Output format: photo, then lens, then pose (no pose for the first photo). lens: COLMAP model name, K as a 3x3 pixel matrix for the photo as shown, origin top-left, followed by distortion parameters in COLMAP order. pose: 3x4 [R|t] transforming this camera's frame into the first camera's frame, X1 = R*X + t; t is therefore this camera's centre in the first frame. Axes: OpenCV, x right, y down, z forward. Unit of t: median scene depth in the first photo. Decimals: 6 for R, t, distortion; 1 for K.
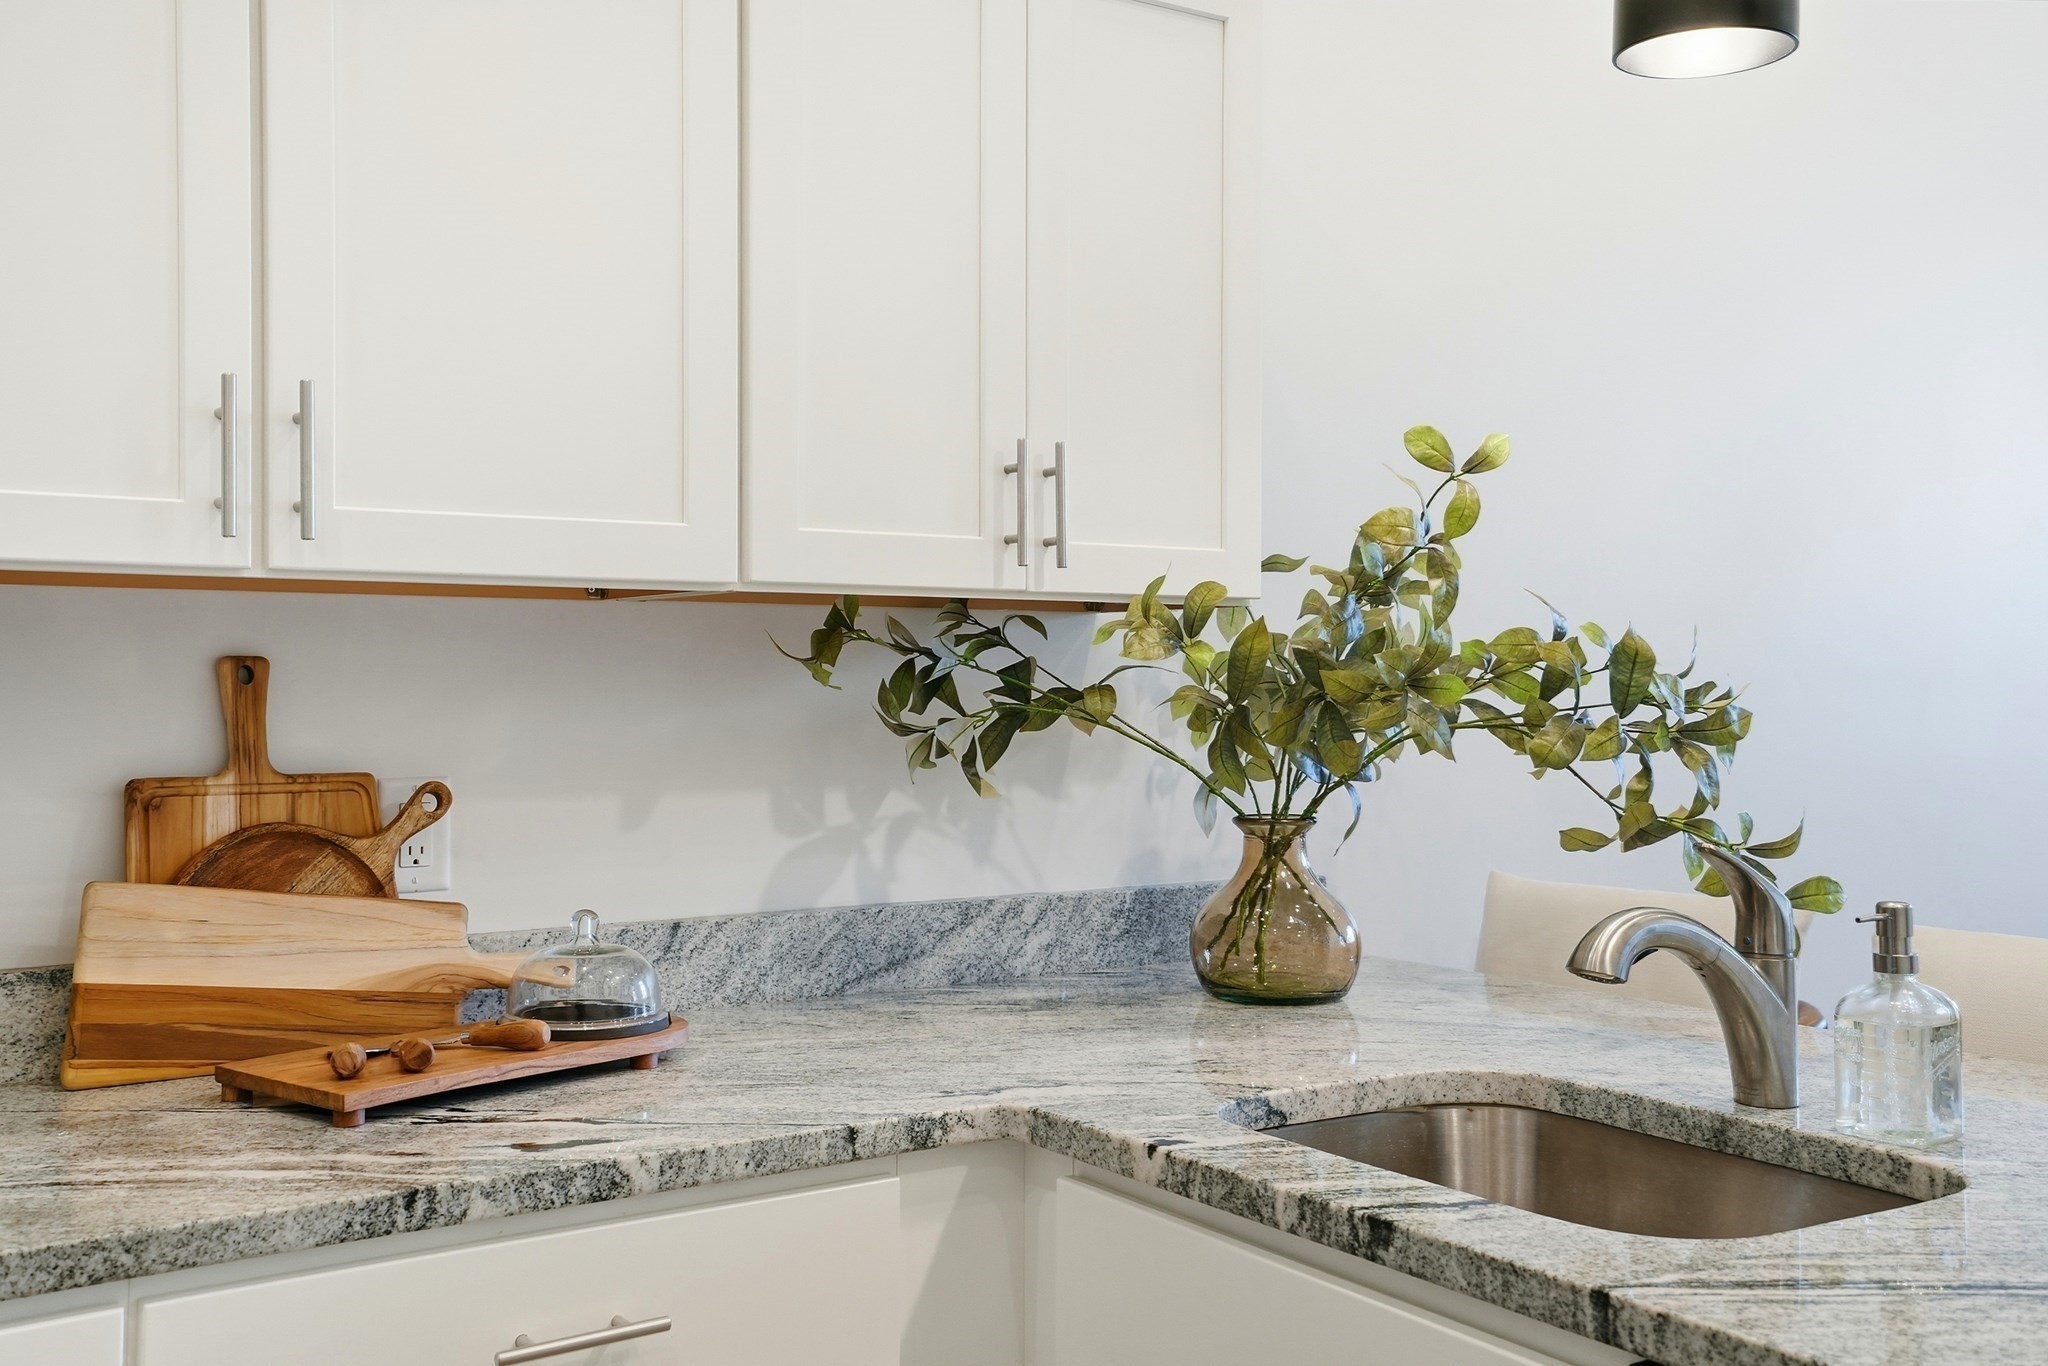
lens RADIAL K [[1977.3, 0, 1010.8], [0, 1977.3, 664.9], [0, 0, 1]] dist [0.105484, 0.000000]
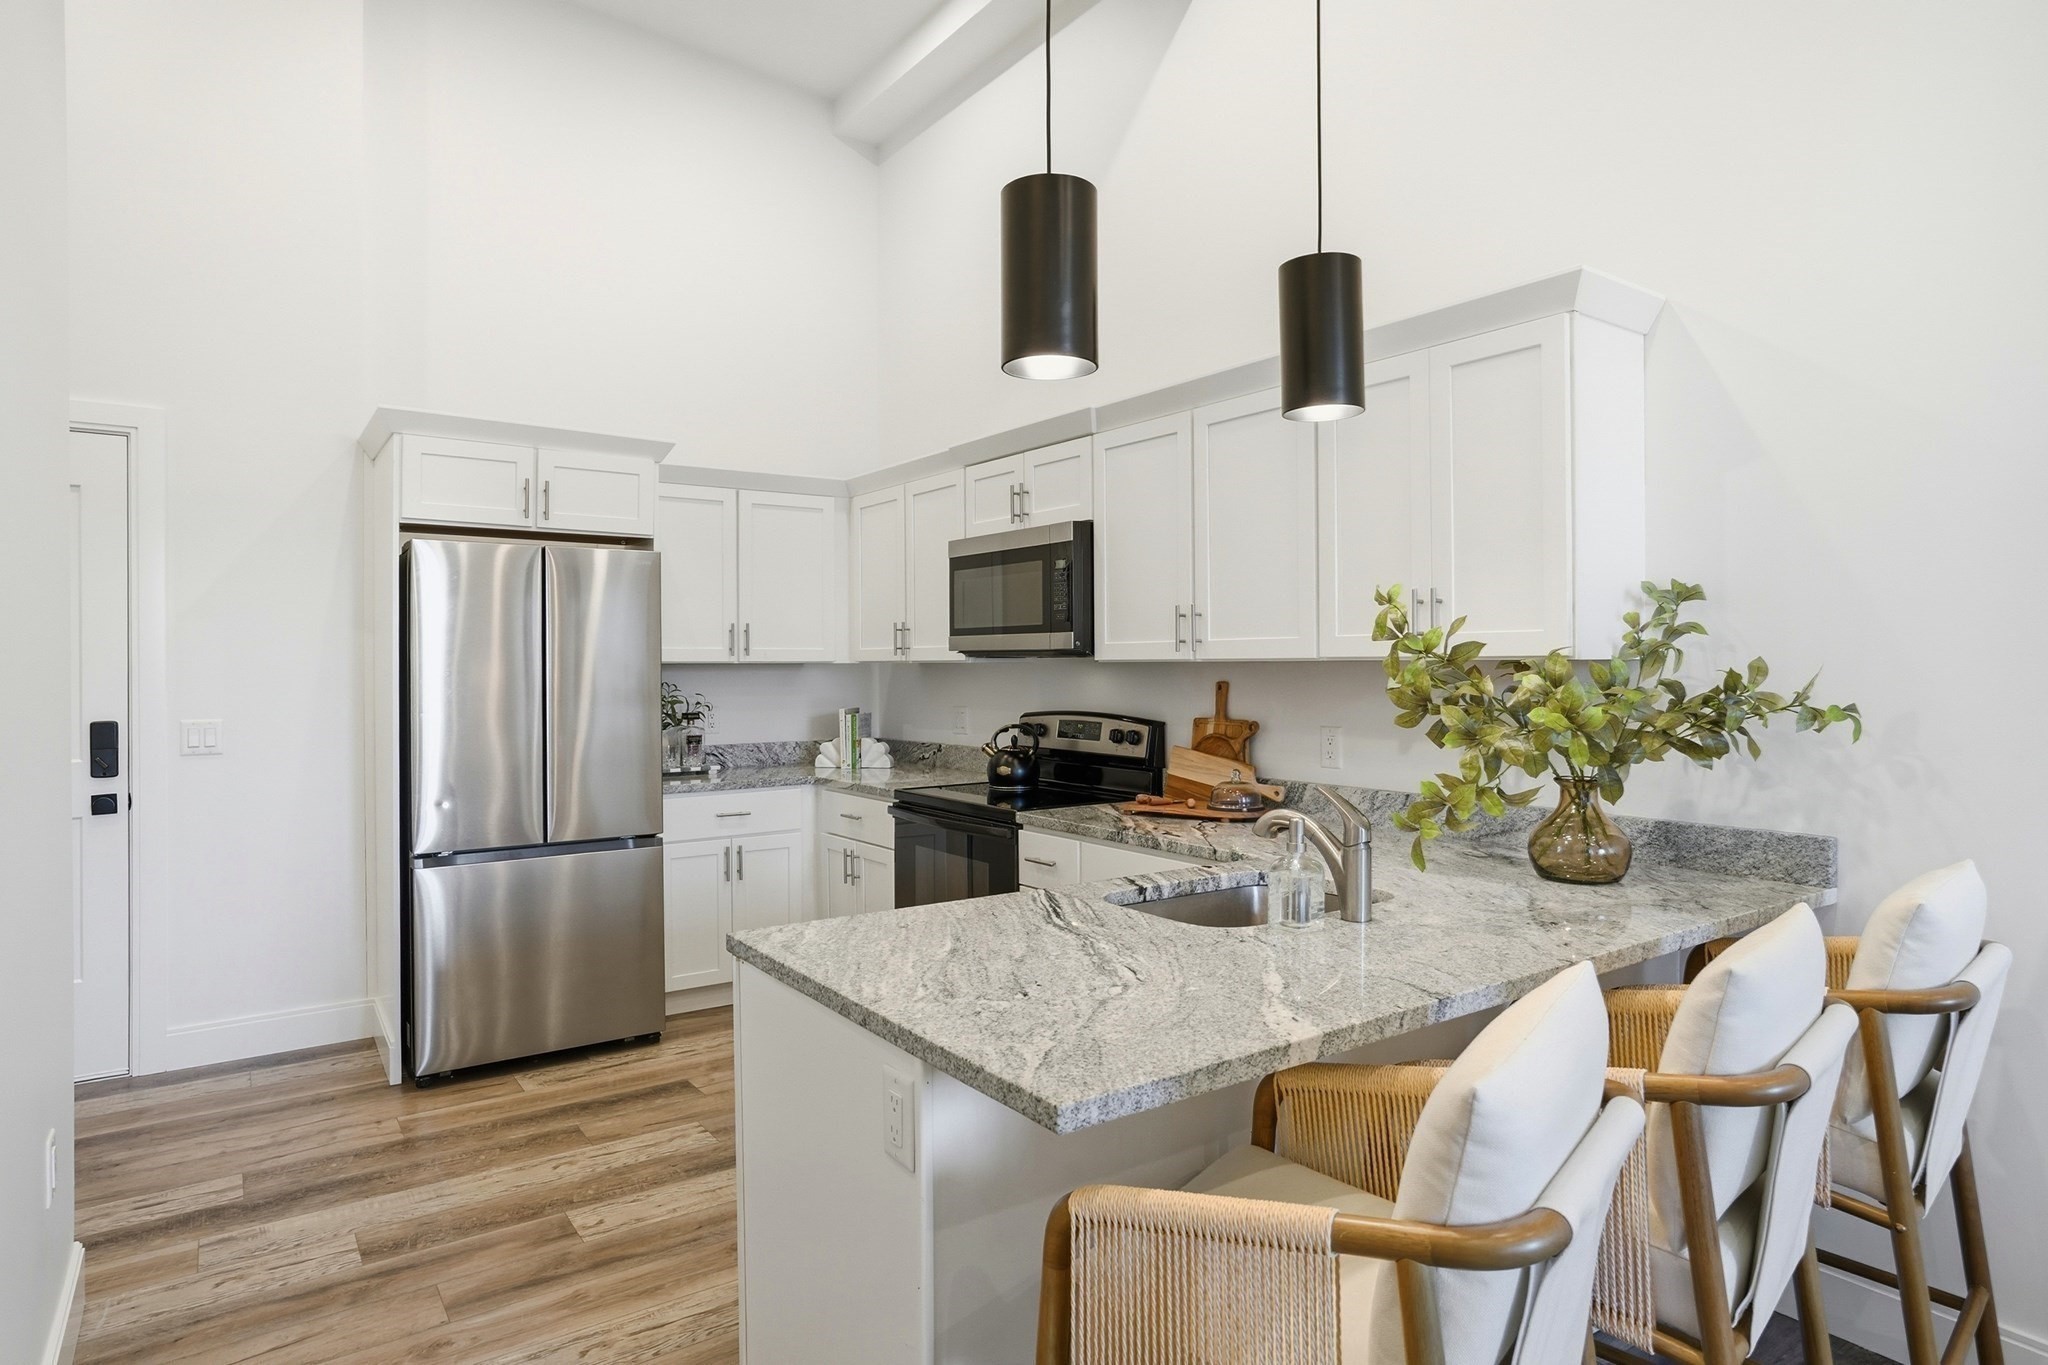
lens RADIAL K [[1141.8, 0, 1007.5], [0, 1141.8, 672.4], [0, 0, 1]] dist [-0.012387, 0.012943]
pose [[0.013400, 0.004612, -0.999900, 1.225119], [0.014718, 0.999880, 0.004809, -0.029737], [0.999802, -0.014781, 0.013331, 0.524375]]
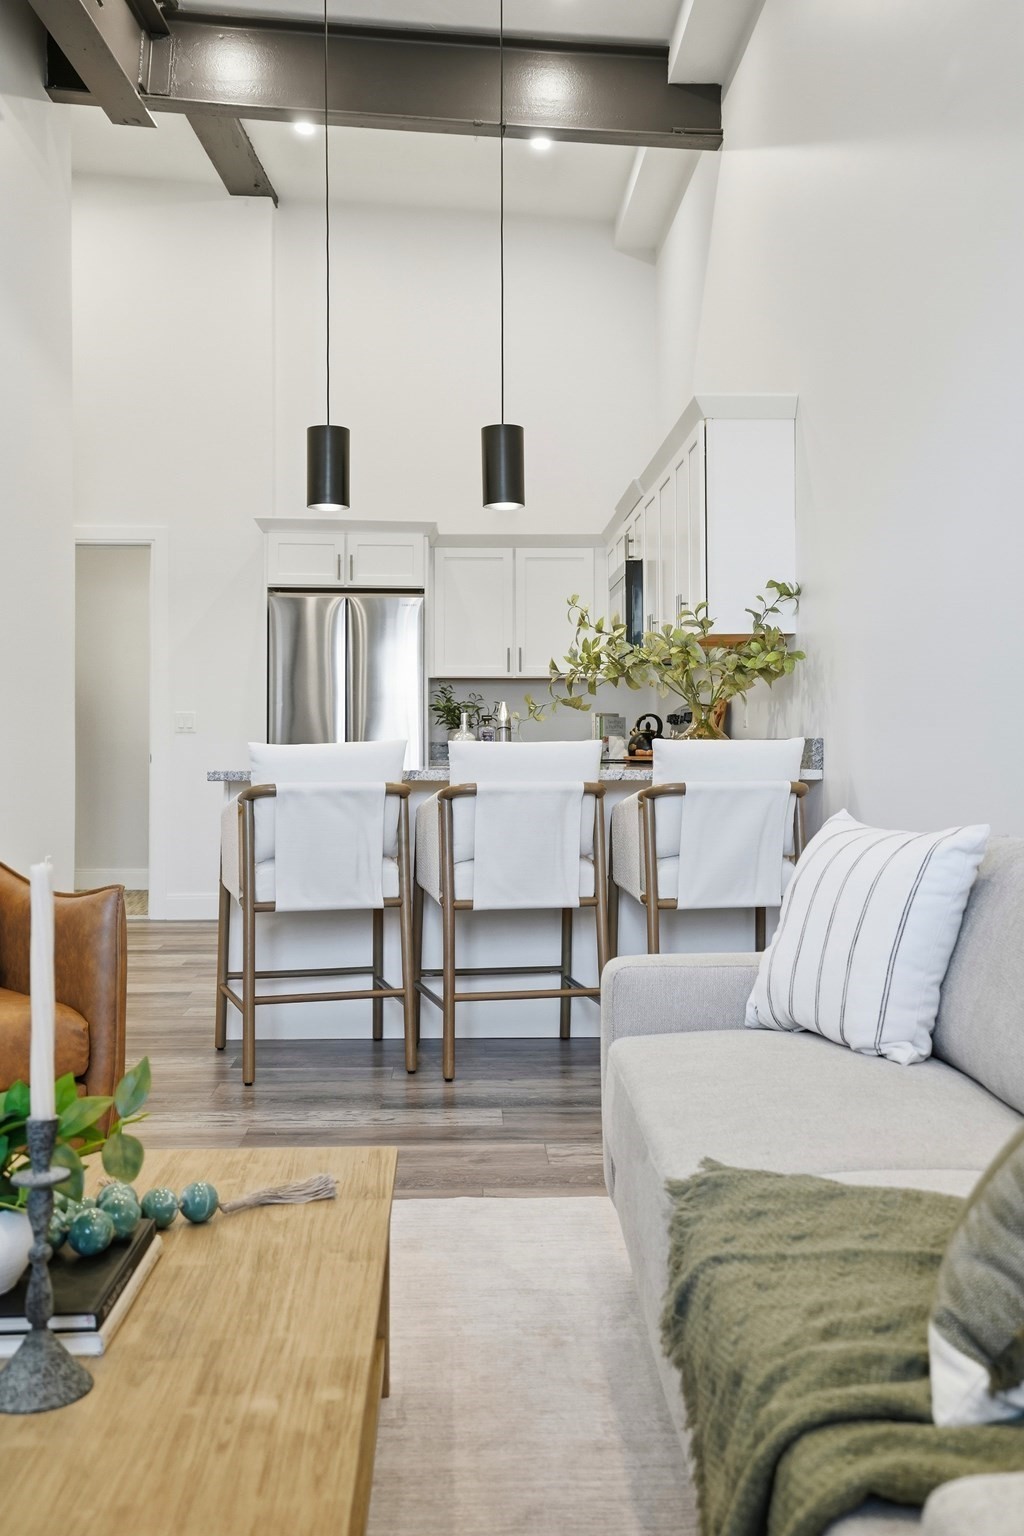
lens RADIAL K [[1483.0, 0, 503.7], [0, 1483.0, 724.1], [0, 0, 1]] dist [0.105484, 0.000000]
pose [[-0.532124, -0.011841, -0.846584, 2.278856], [0.010492, 0.999733, -0.020577, 0.155826], [0.846602, -0.019832, -0.531858, 2.055934]]
